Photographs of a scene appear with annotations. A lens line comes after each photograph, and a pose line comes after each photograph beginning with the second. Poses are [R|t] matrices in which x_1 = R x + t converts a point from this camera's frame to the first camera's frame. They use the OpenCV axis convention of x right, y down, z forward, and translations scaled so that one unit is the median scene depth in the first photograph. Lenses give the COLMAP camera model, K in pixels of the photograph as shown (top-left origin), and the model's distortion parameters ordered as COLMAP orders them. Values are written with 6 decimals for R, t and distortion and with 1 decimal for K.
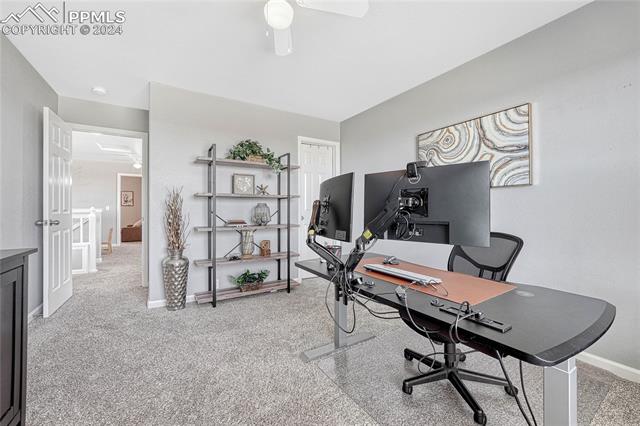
lens RADIAL K [[260.1, 0, 323.4], [0, 260.1, 211.9], [0, 0, 1]] dist [-0.000237, 0.000147]
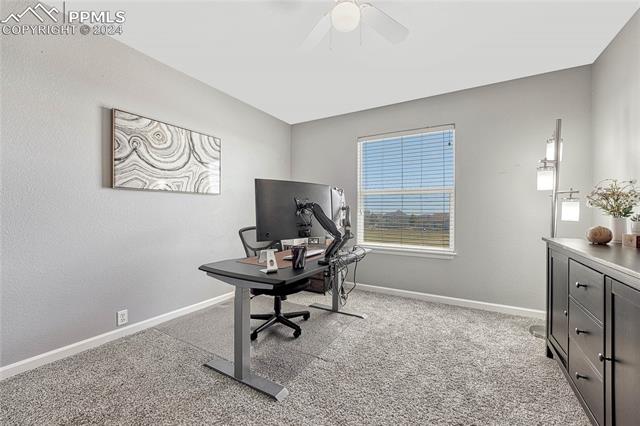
lens RADIAL K [[260.1, 0, 323.4], [0, 260.1, 211.9], [0, 0, 1]] dist [-0.000237, 0.000147]
pose [[-0.464283, -0.000241, 0.885687, -0.690670], [0.002258, 0.999996, 0.001455, -0.005567], [-0.885684, 0.002676, -0.464281, 1.023388]]
